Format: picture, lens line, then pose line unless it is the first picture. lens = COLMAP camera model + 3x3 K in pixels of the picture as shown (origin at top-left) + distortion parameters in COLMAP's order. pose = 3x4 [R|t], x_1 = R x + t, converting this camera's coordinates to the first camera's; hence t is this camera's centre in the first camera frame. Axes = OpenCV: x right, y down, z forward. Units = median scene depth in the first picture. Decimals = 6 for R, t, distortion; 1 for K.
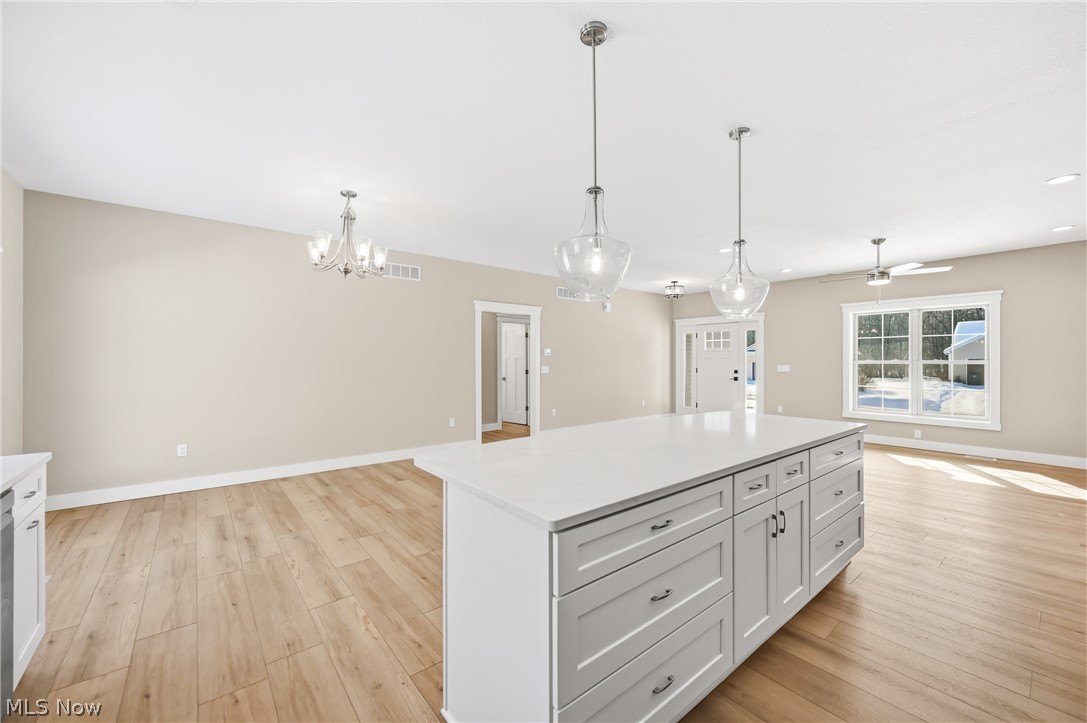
lens RADIAL K [[425.6, 0, 545.2], [0, 425.6, 360.4], [0, 0, 1]] dist [0.000220, 0.000352]
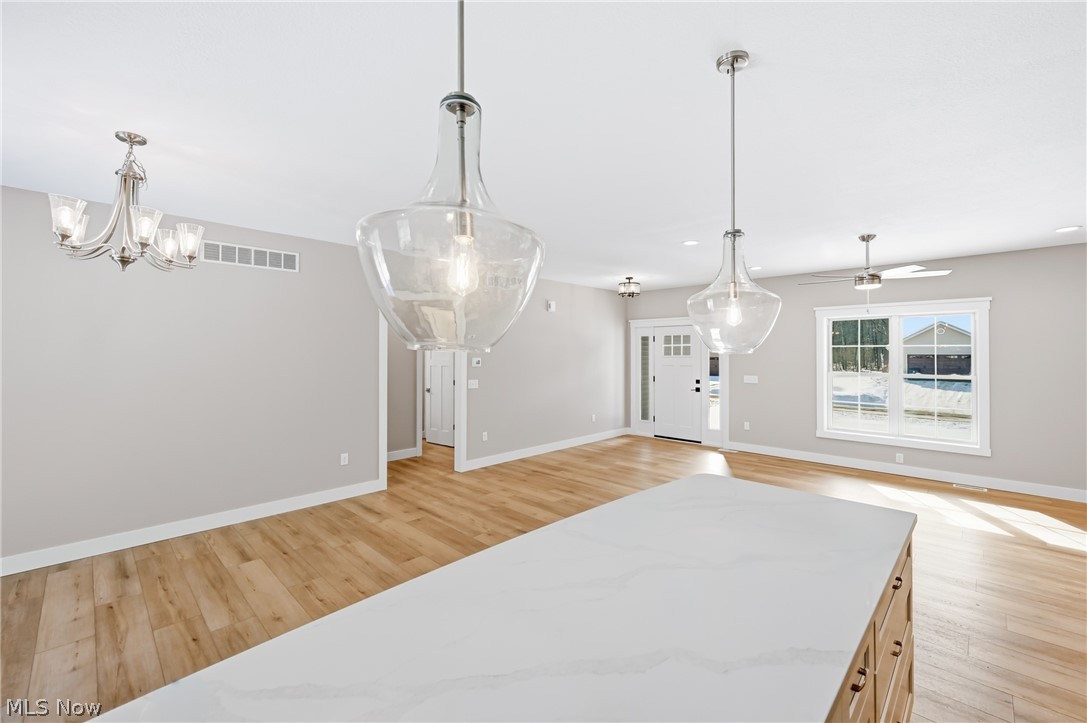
lens RADIAL K [[448.9, 0, 544.4], [0, 448.9, 348.5], [0, 0, 1]] dist [-0.000175, -0.000045]
pose [[0.993938, 0.002344, 0.109917, 0.055662], [-0.001279, 0.999952, -0.009757, -0.052649], [-0.109935, 0.009557, 0.993893, 0.195471]]
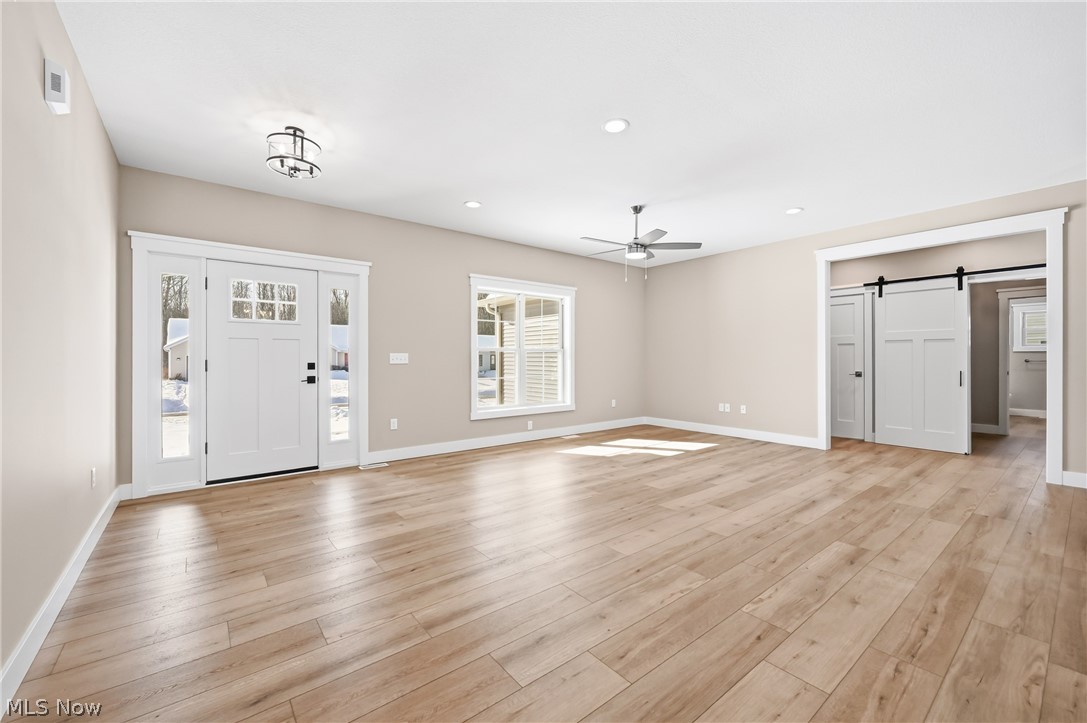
lens RADIAL K [[437.4, 0, 545.2], [0, 437.4, 355.8], [0, 0, 1]] dist [-0.000646, -0.000114]
pose [[0.013367, 0.007758, 0.999881, -0.128178], [0.001197, 0.999969, -0.007774, 0.031132], [-0.999910, 0.001300, 0.013357, 1.173541]]
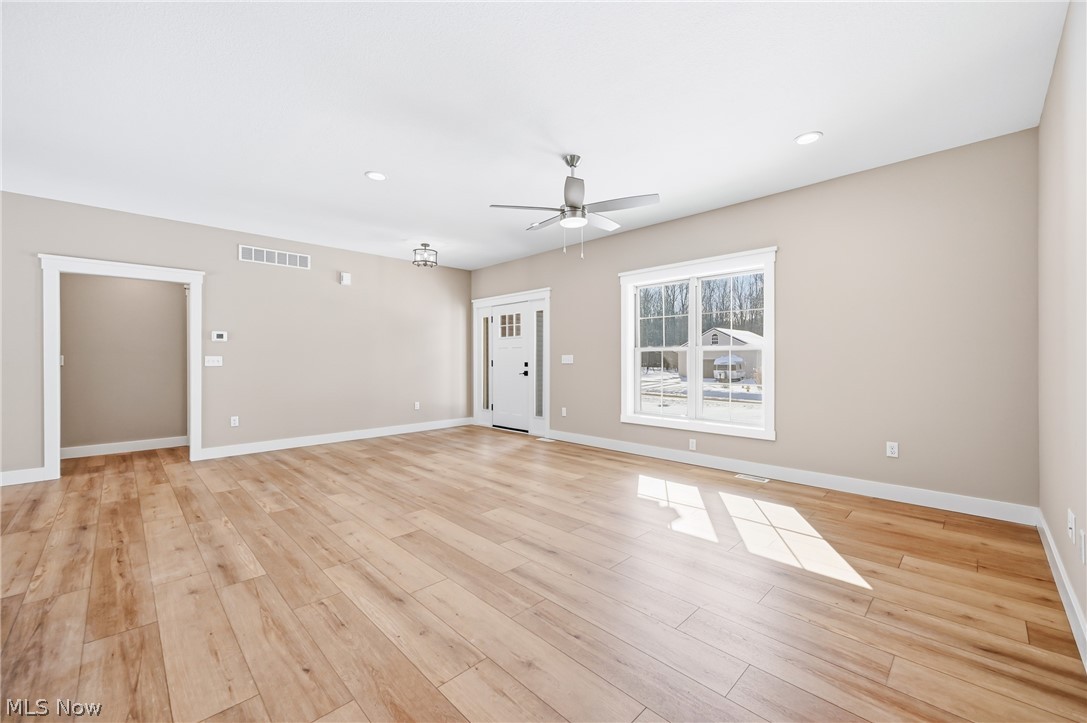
lens RADIAL K [[432.1, 0, 543.5], [0, 432.1, 361.5], [0, 0, 1]] dist [-0.000577, -0.000196]
pose [[0.995798, -0.003413, 0.091511, 0.673366], [0.002920, 0.999980, 0.005521, 0.028014], [-0.091529, -0.005231, 0.995789, 0.334809]]
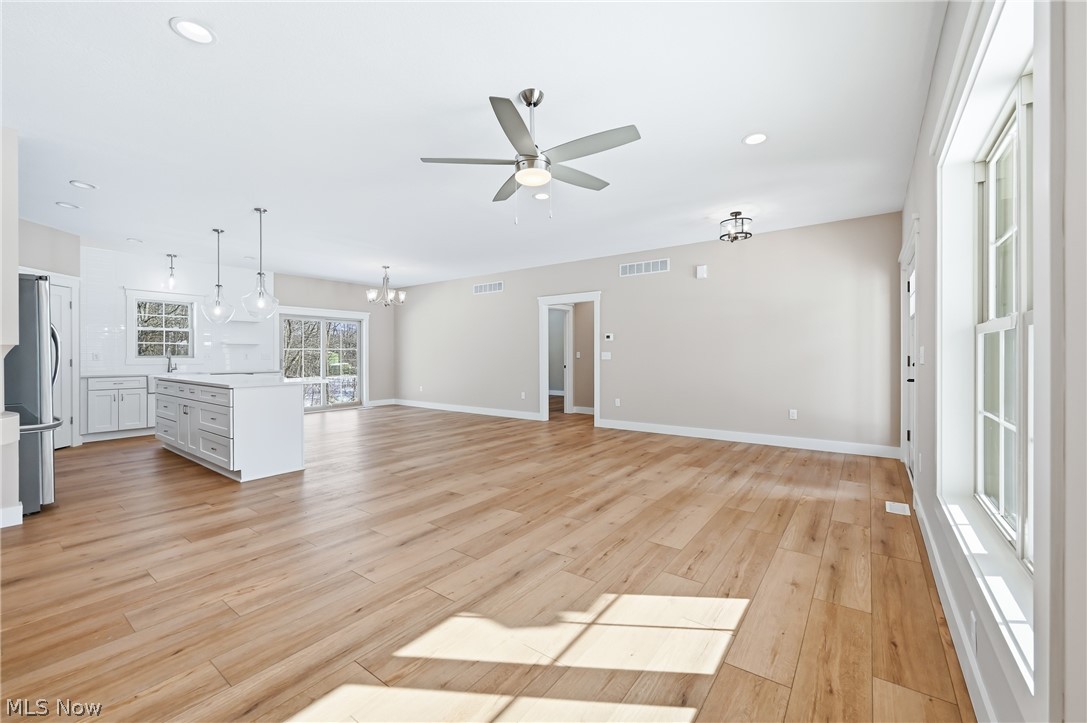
lens RADIAL K [[438.8, 0, 542.5], [0, 438.8, 350.5], [0, 0, 1]] dist [0.000234, -0.000276]
pose [[0.242375, -0.011085, -0.970119, 1.291870], [0.002727, 0.999939, -0.010744, 0.028756], [0.970179, -0.000042, 0.242390, 0.880265]]
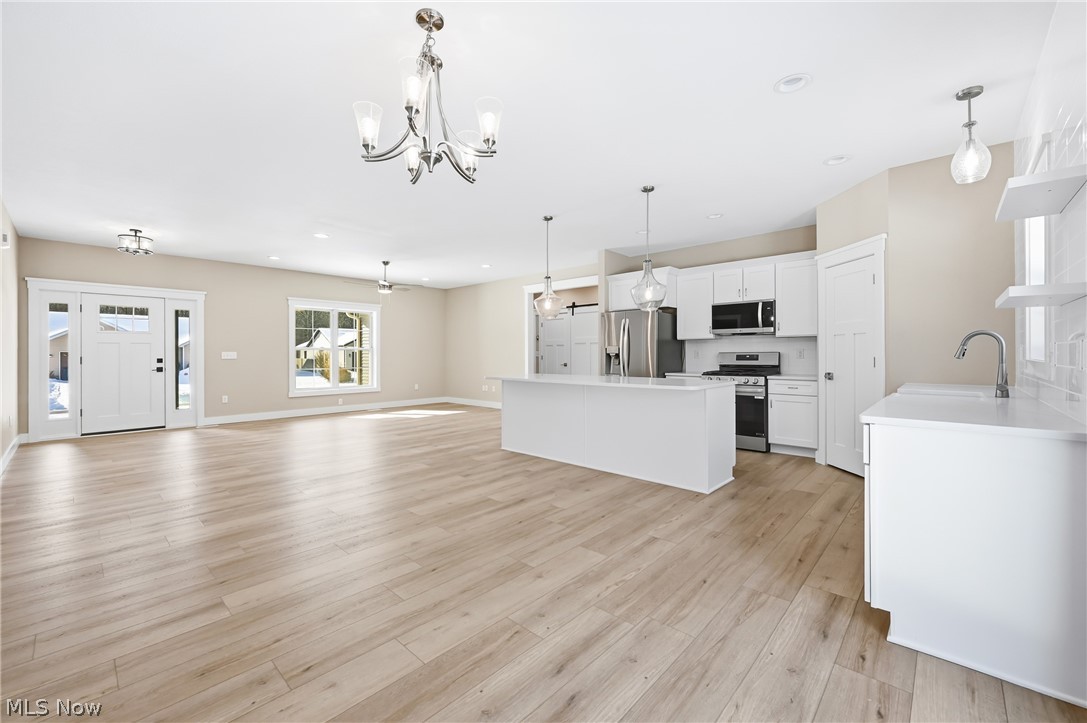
lens RADIAL K [[438.8, 0, 542.5], [0, 438.8, 350.5], [0, 0, 1]] dist [0.000234, -0.000276]
pose [[-0.133098, 0.008974, 0.991062, -0.747444], [0.003461, 0.999957, -0.008590, 0.028877], [-0.991097, 0.002286, -0.133124, 0.670688]]
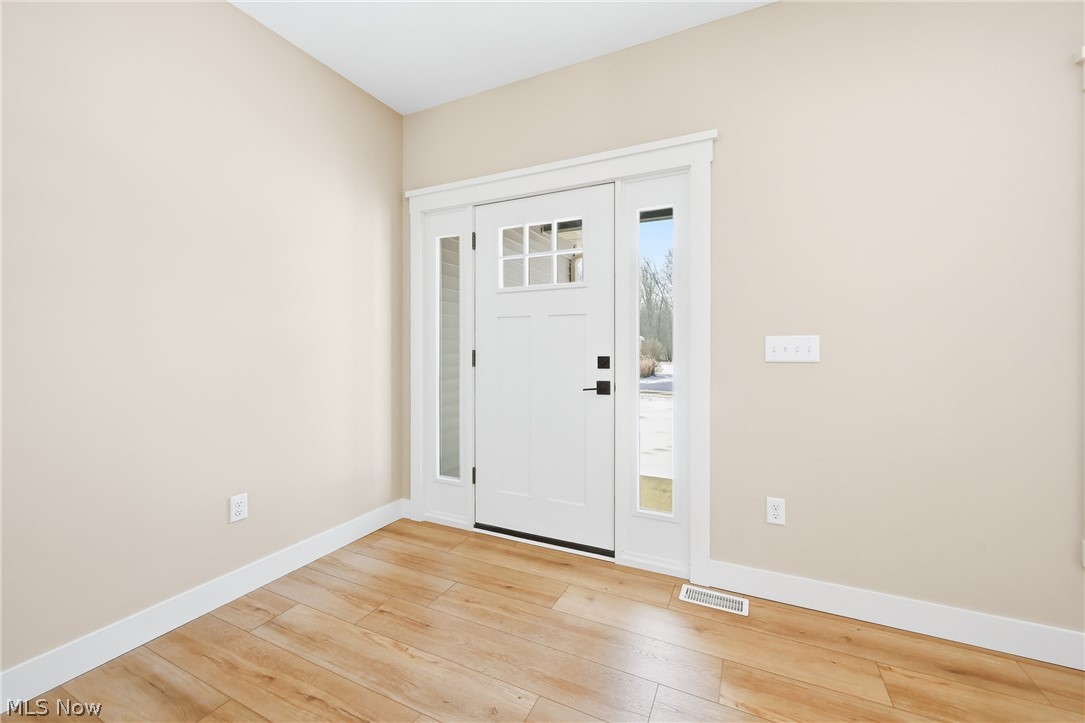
lens RADIAL K [[438.0, 0, 541.5], [0, 438.0, 350.5], [0, 0, 1]] dist [0.000234, -0.000276]
pose [[0.906707, -0.001857, 0.421758, 0.481095], [-0.001433, 0.999971, 0.007485, 0.028042], [-0.421759, -0.007391, 0.906678, 1.254104]]
